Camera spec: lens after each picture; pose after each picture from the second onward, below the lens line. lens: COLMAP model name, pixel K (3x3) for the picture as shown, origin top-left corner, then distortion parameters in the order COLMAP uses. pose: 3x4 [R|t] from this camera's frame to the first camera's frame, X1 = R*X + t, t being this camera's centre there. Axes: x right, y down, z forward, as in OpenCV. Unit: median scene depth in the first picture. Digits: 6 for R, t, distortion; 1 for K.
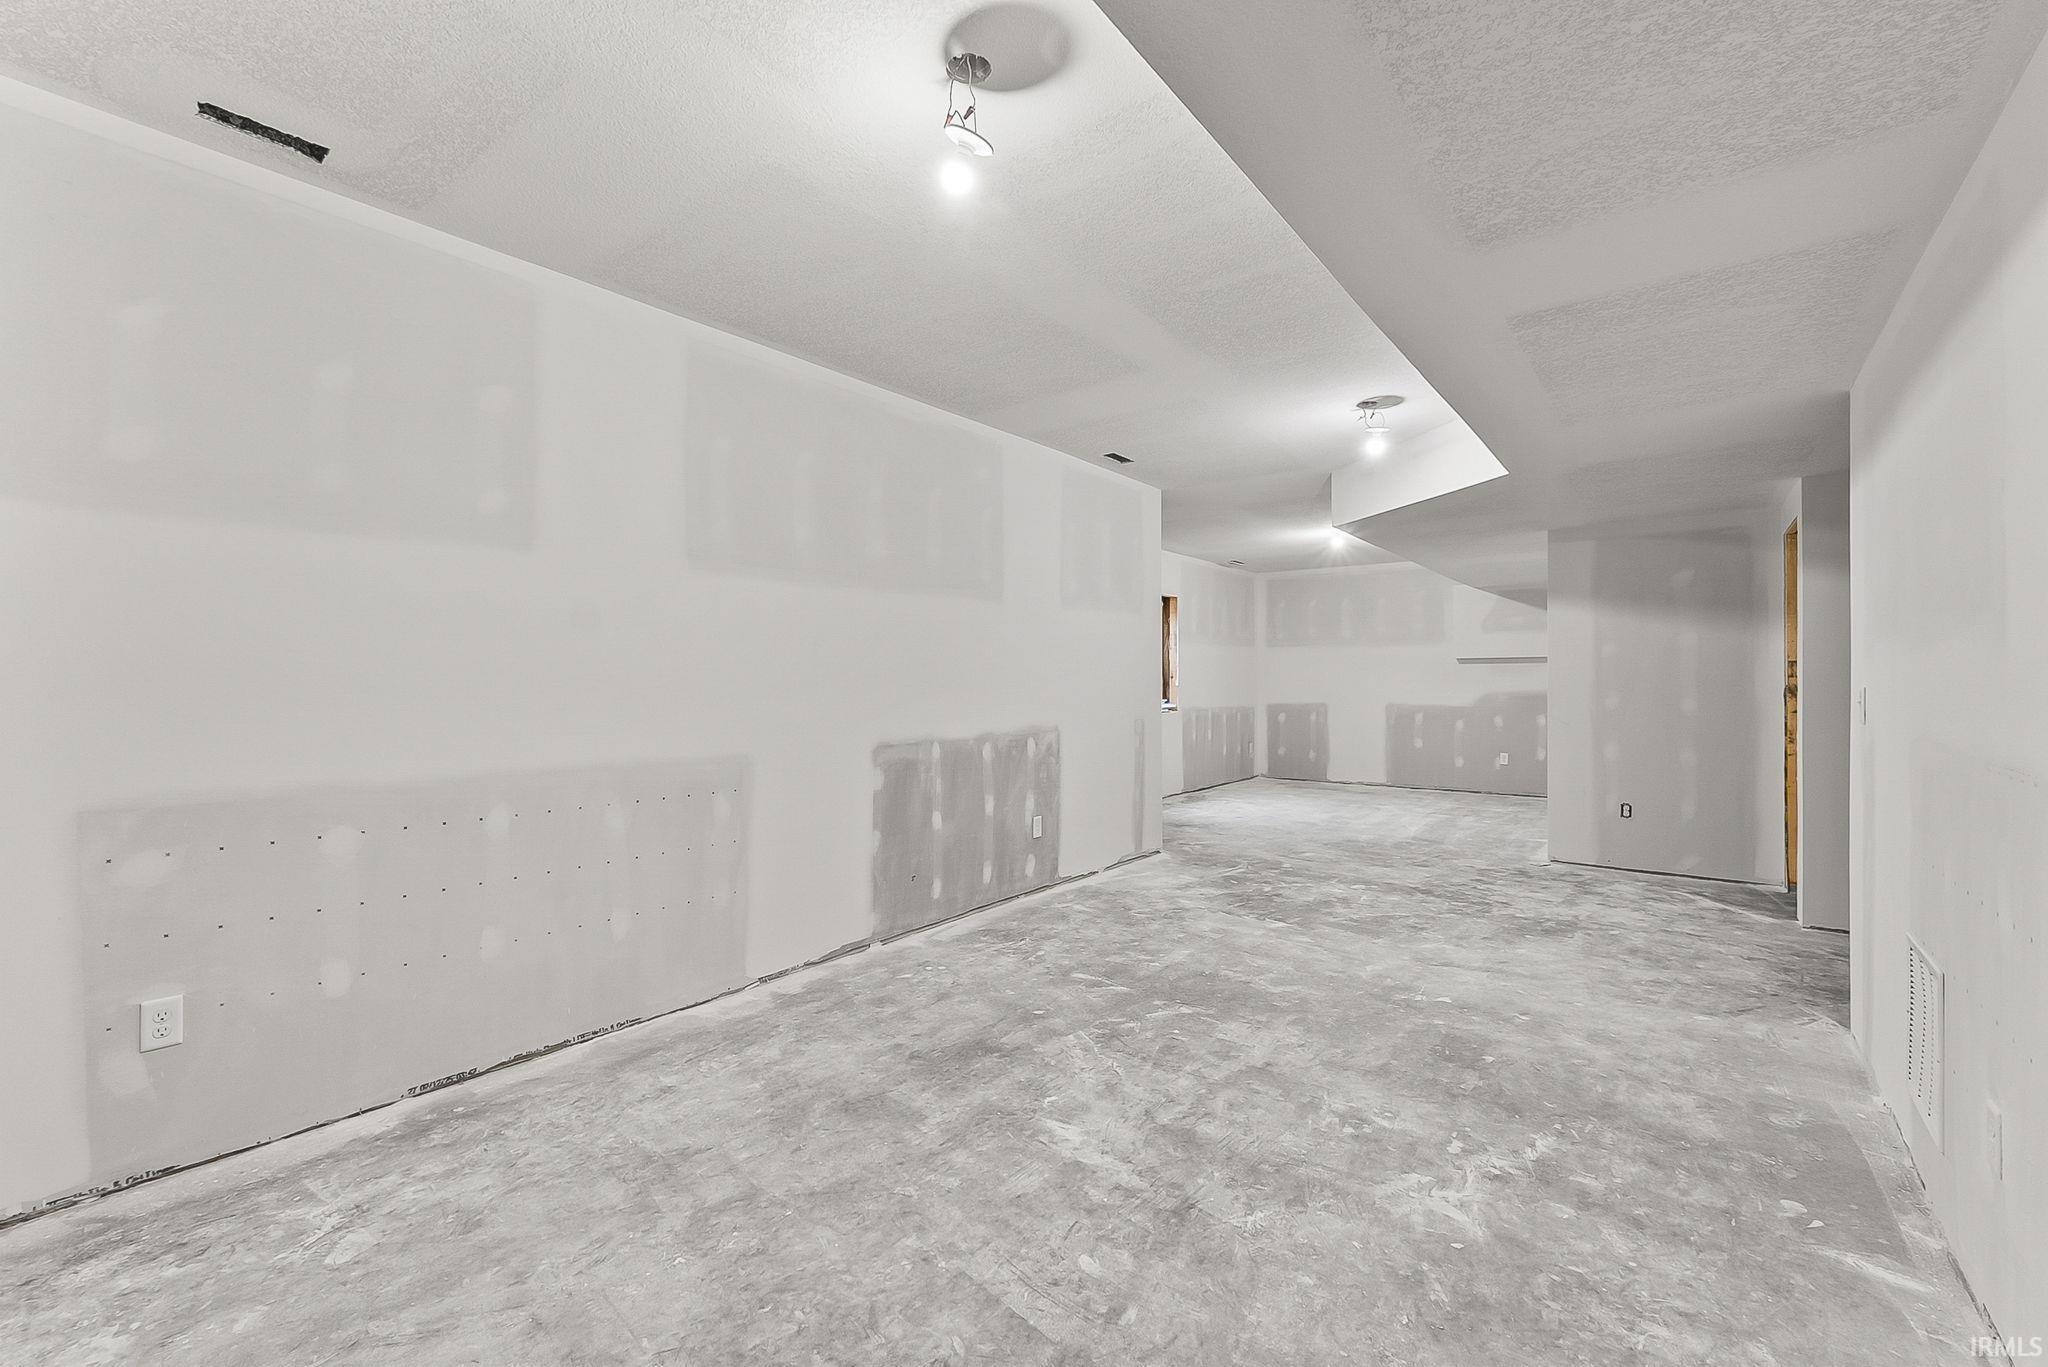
lens RADIAL K [[868.3, 0, 1018.8], [0, 868.3, 675.8], [0, 0, 1]] dist [-0.004208, 0.000185]
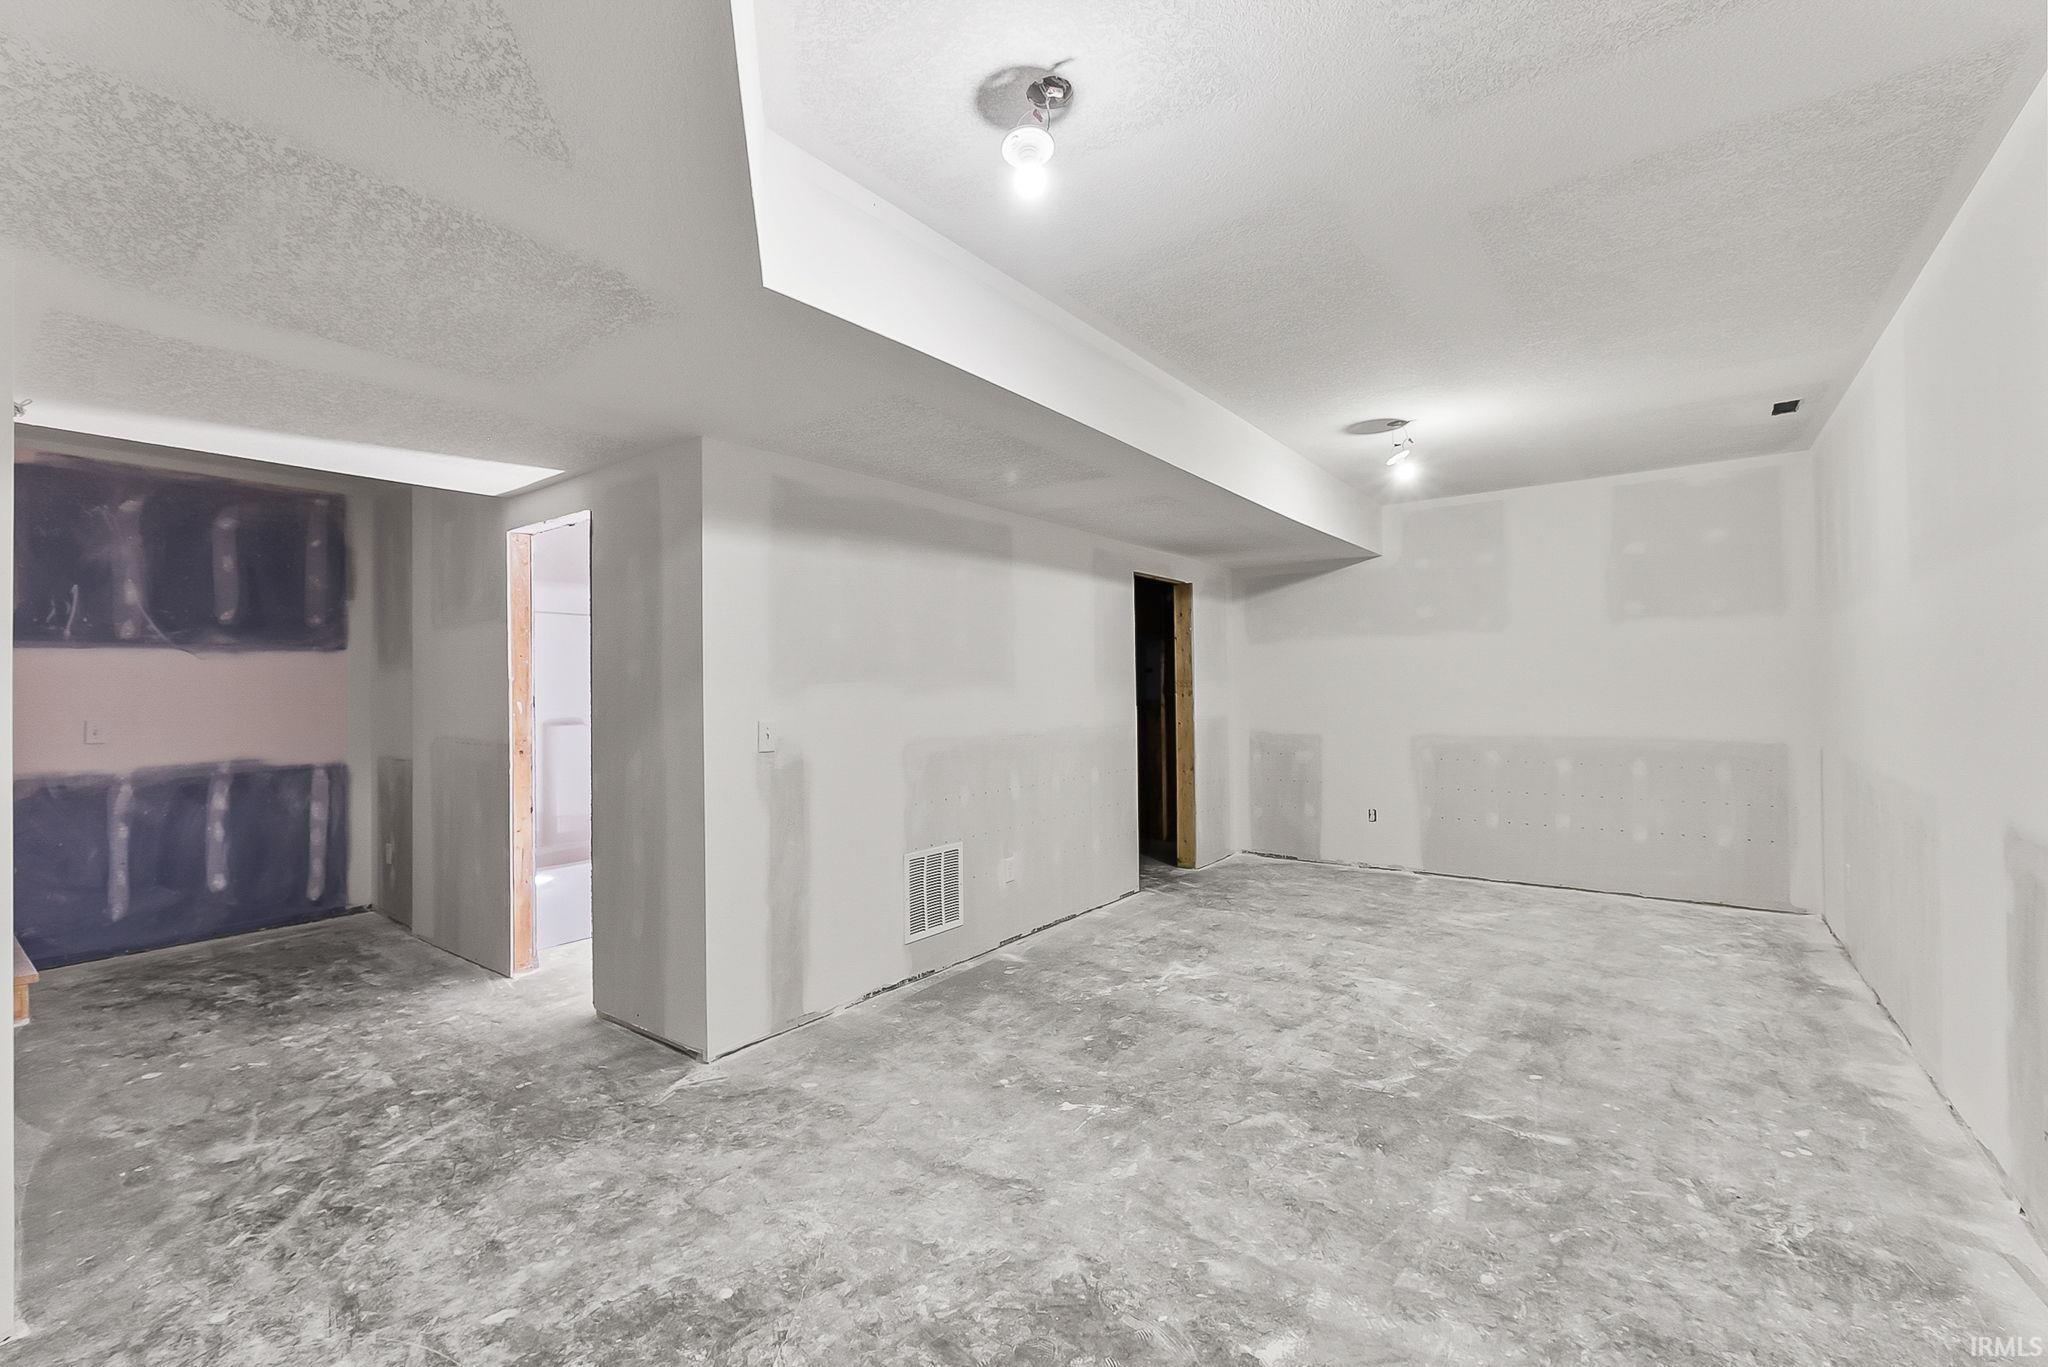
lens RADIAL K [[868.3, 0, 1022.8], [0, 868.3, 669.2], [0, 0, 1]] dist [-0.004208, 0.000185]
pose [[-0.999700, 0.008768, -0.022851, 0.603160], [0.009405, 0.999566, -0.027931, -0.016112], [0.022596, -0.028138, -0.999349, 2.003596]]
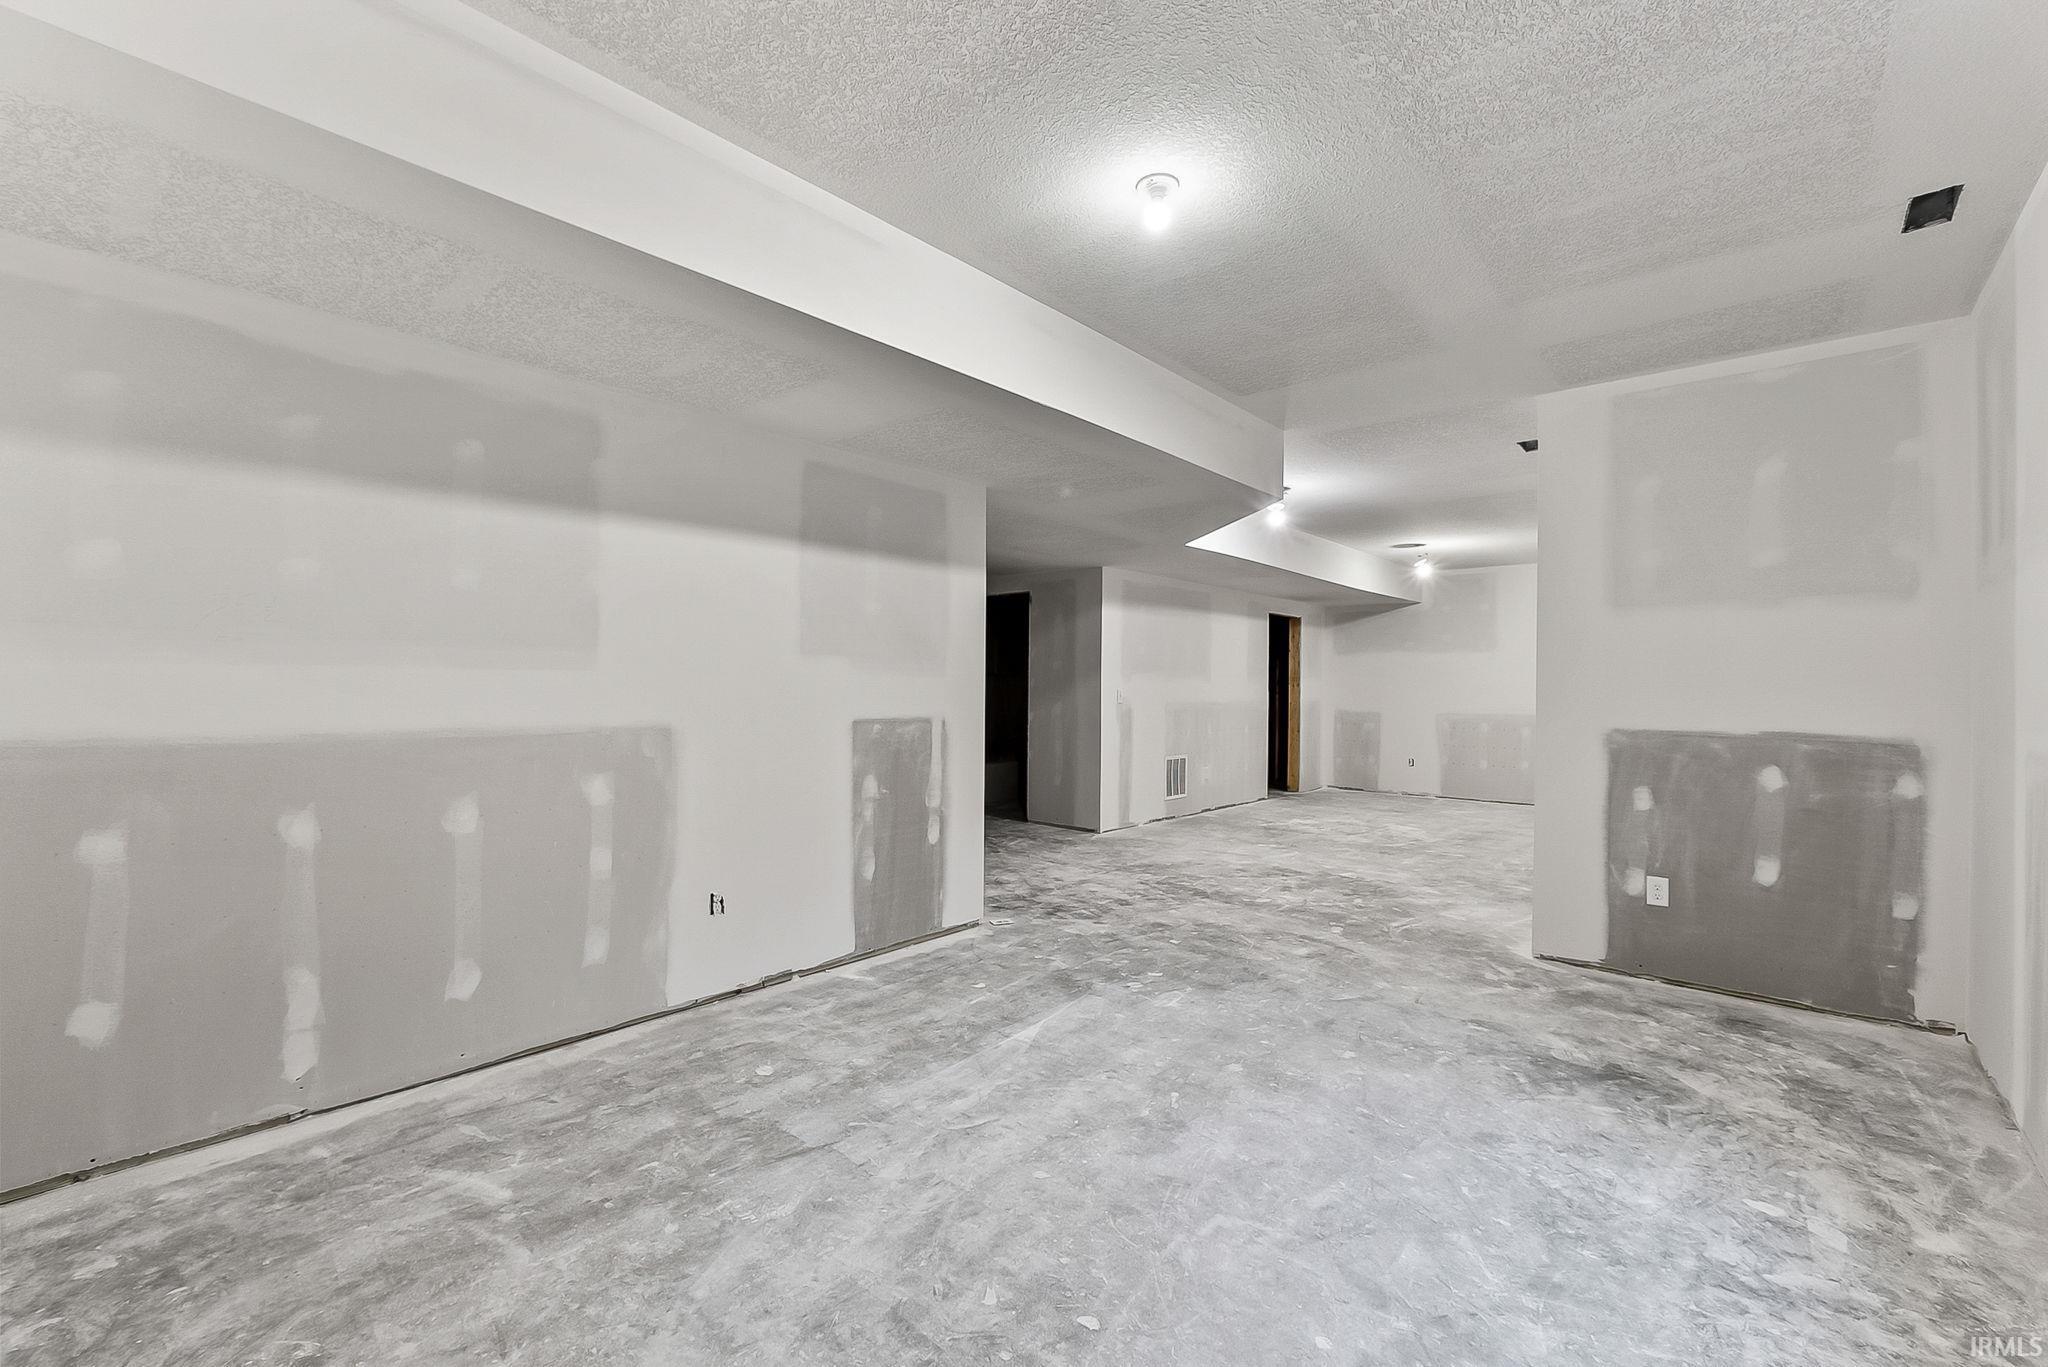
lens RADIAL K [[868.3, 0, 1026.4], [0, 868.3, 689.6], [0, 0, 1]] dist [-0.004208, 0.000185]
pose [[-0.998473, -0.011629, 0.054013, 0.941787], [-0.011769, 0.999928, -0.002261, 0.016127], [-0.053983, -0.002893, -0.998538, 3.084071]]
